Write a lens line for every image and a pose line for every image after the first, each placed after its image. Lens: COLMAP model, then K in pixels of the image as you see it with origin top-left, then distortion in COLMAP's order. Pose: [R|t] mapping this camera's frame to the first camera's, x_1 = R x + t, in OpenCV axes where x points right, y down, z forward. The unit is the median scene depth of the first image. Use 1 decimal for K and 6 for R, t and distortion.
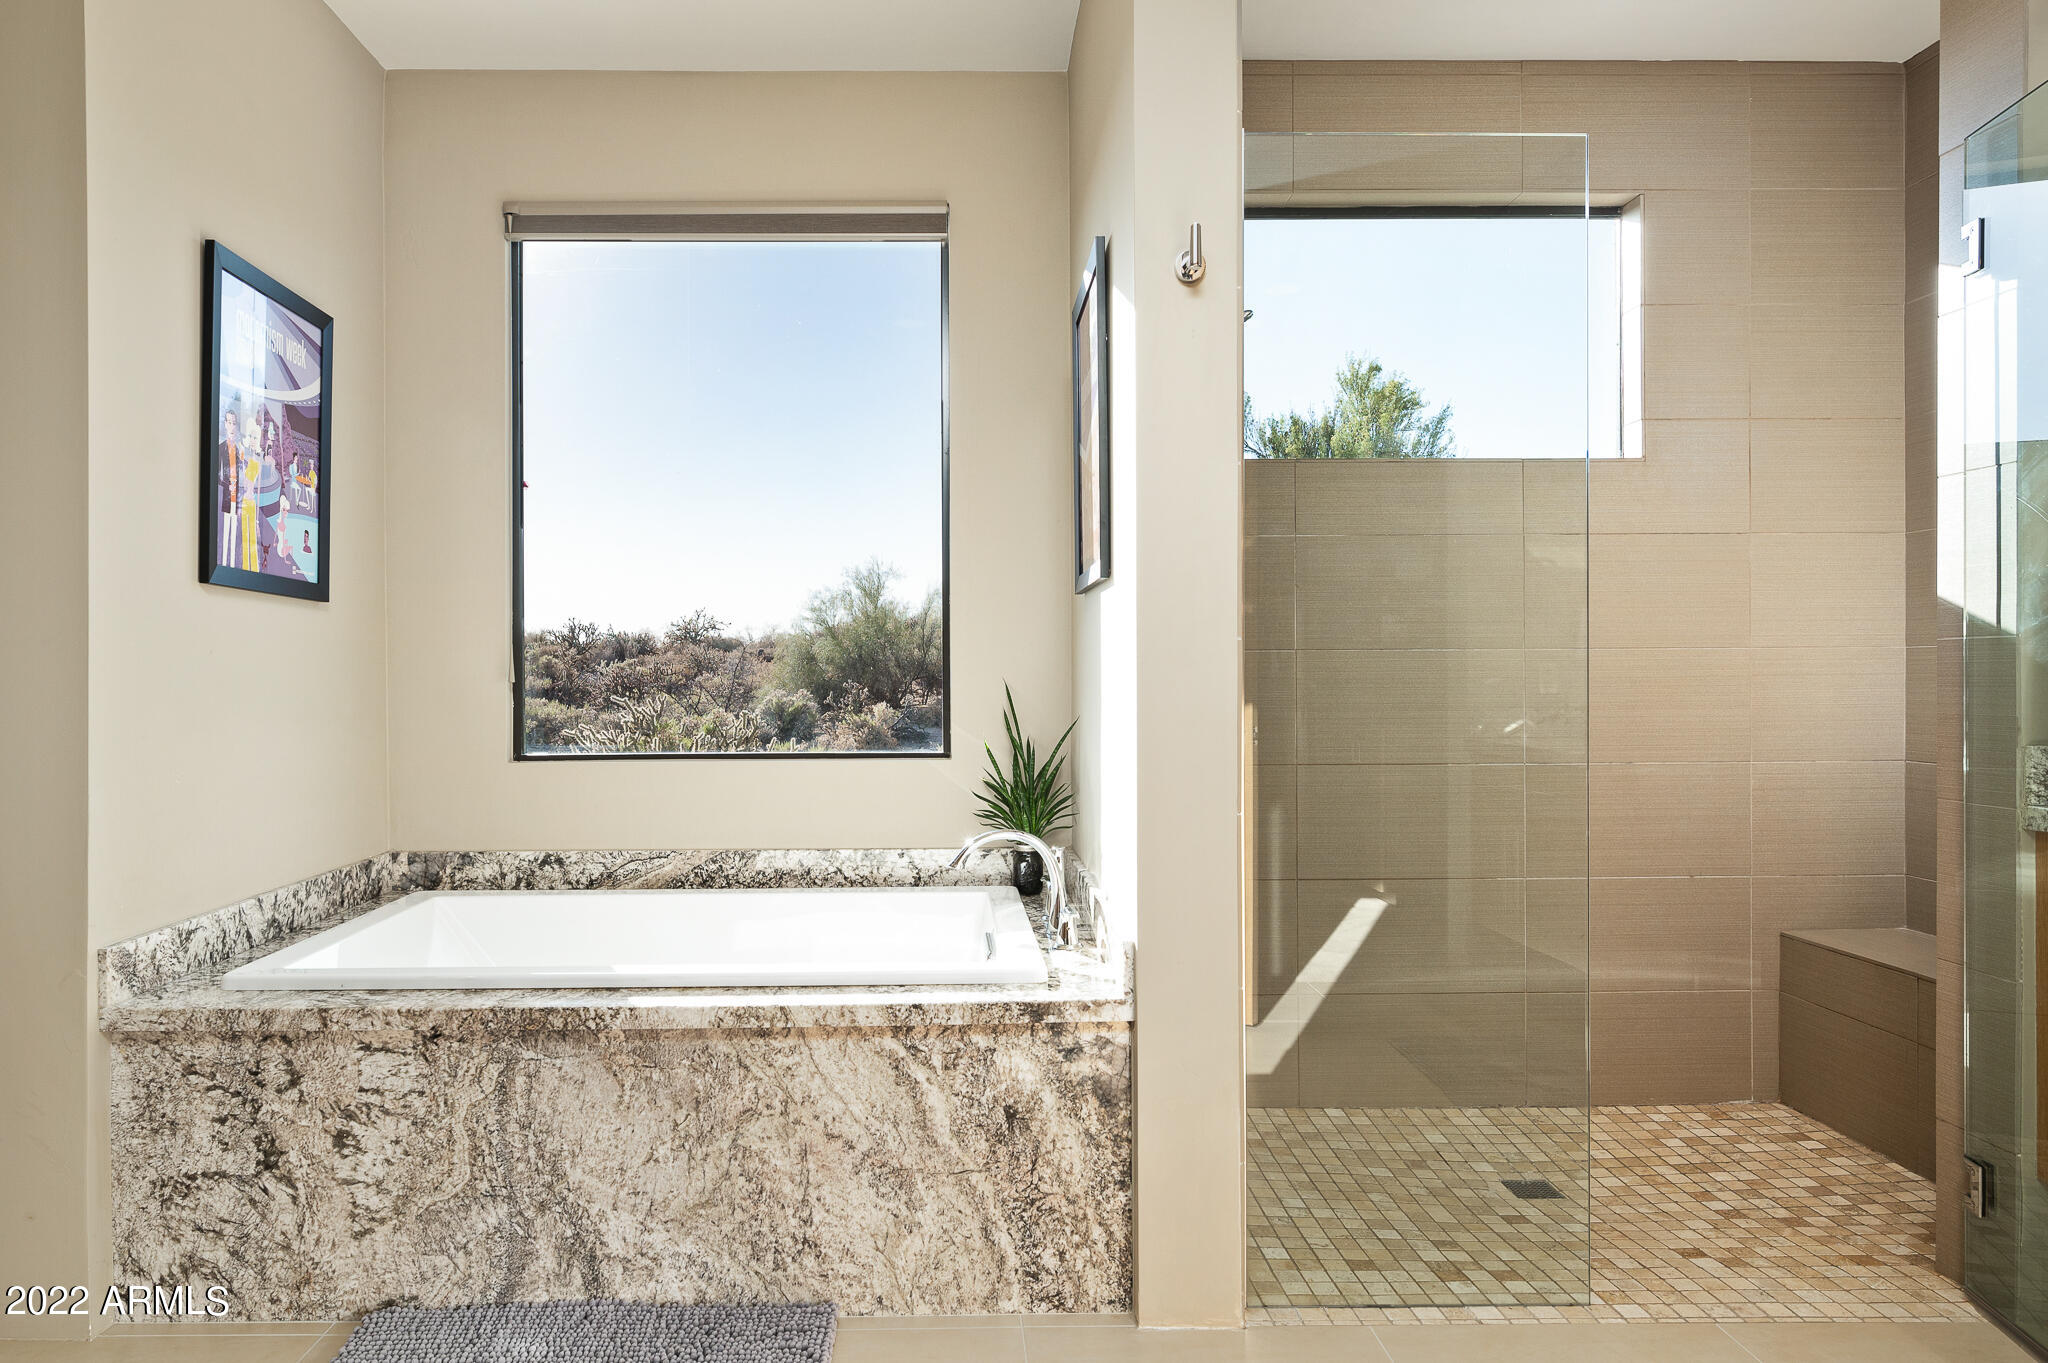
lens RADIAL K [[1238.3, 0, 1024.9], [0, 1238.3, 679.0], [0, 0, 1]] dist [0.008578, 0.000394]
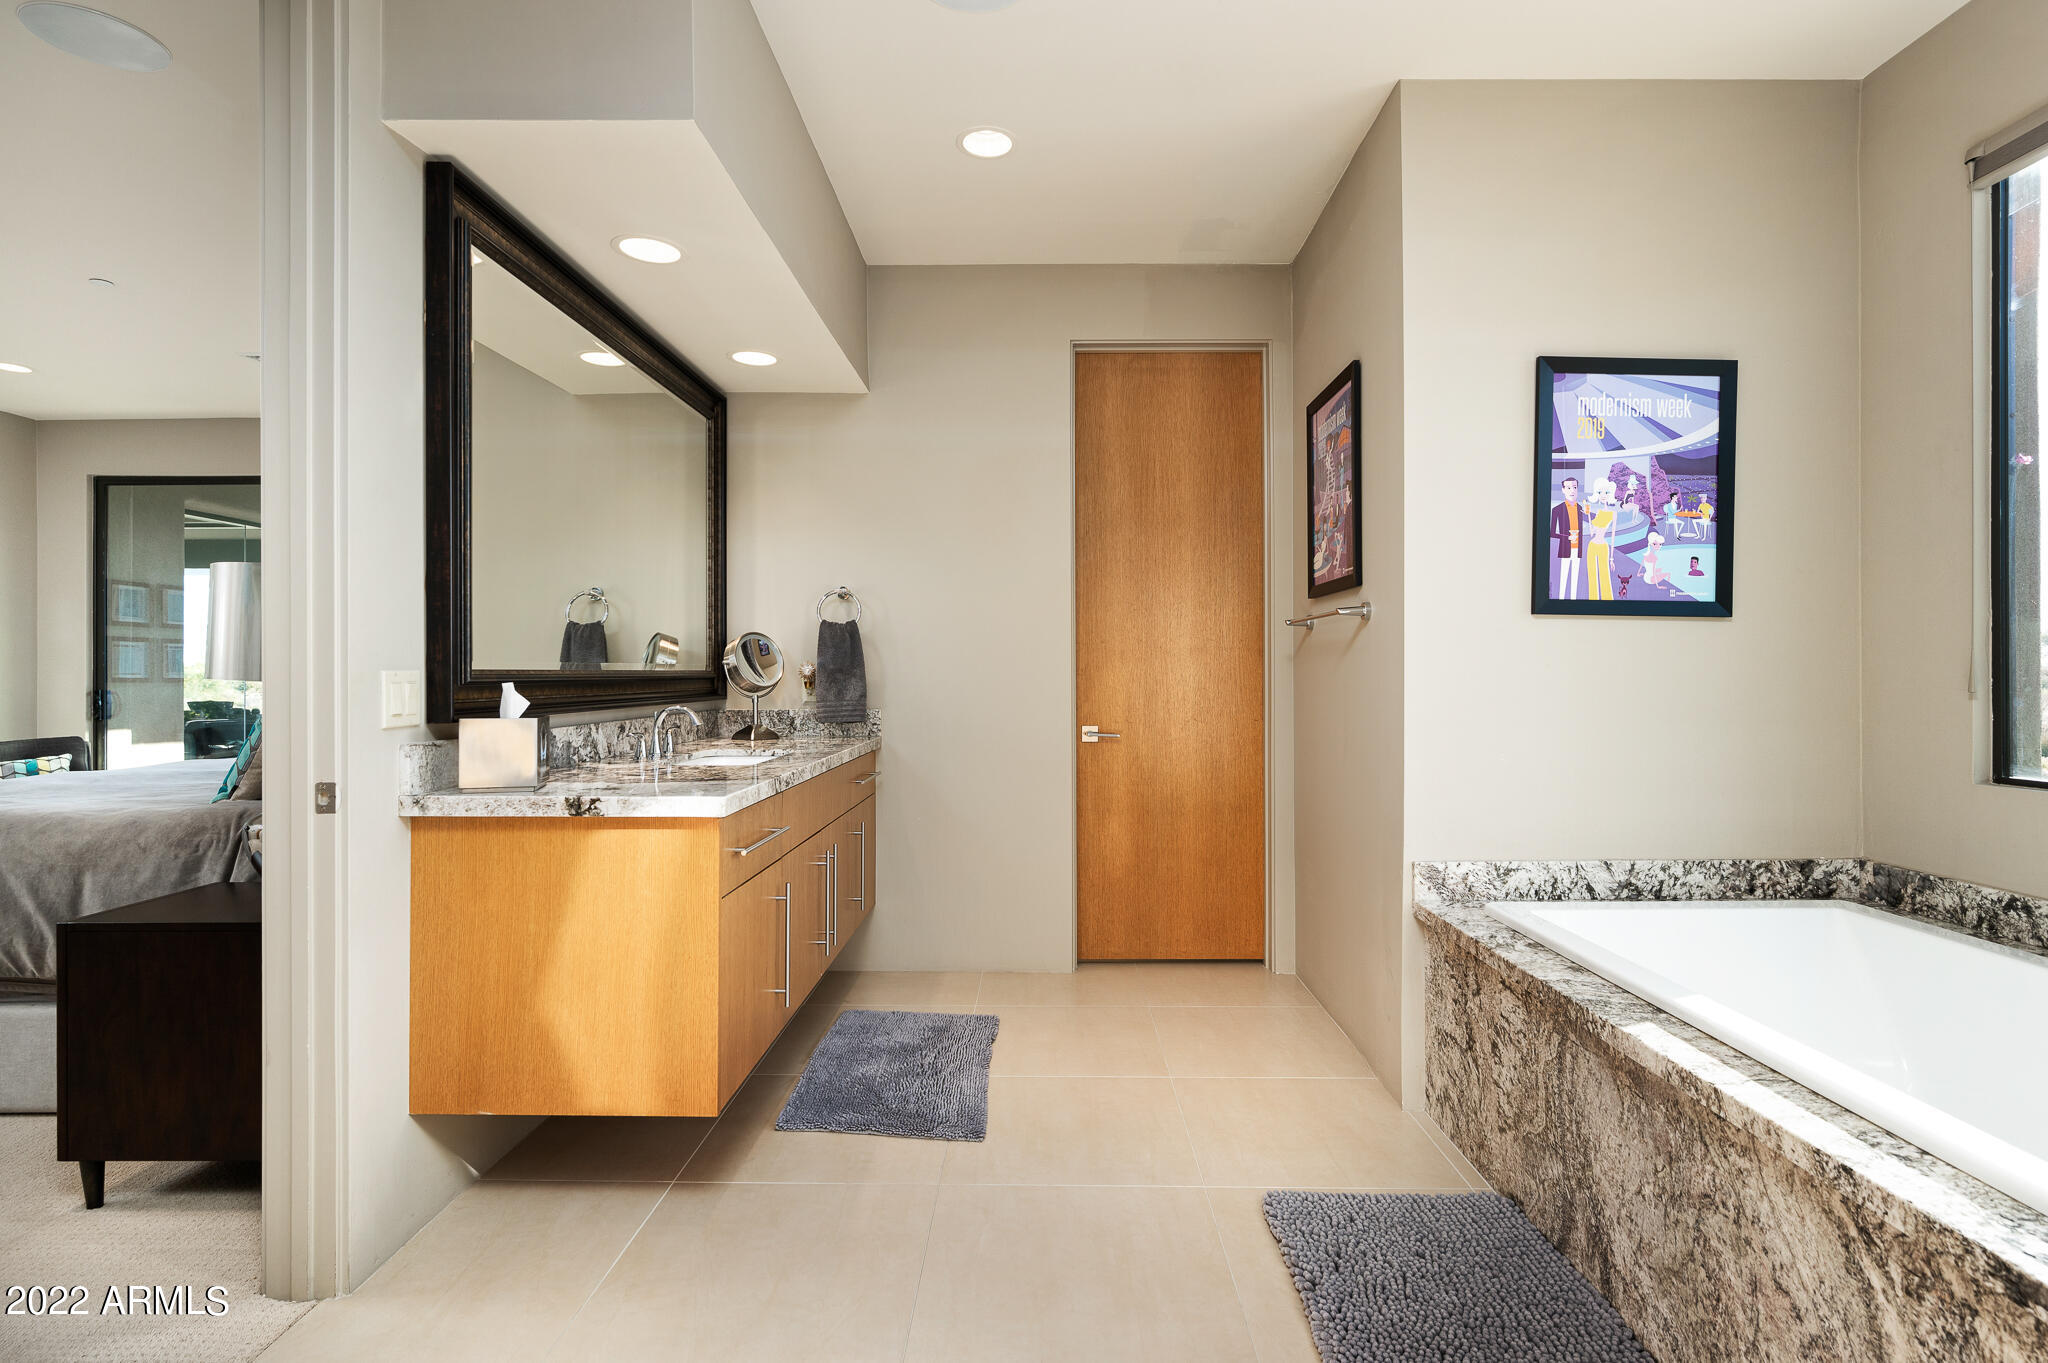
lens RADIAL K [[991.2, 0, 1027.1], [0, 991.2, 672.9], [0, 0, 1]] dist [0.005696, 0.001007]
pose [[-0.020387, 0.003446, -0.999786, 0.397783], [-0.003571, 0.999987, 0.003519, -0.014566], [0.999786, 0.003642, -0.020374, 0.446813]]
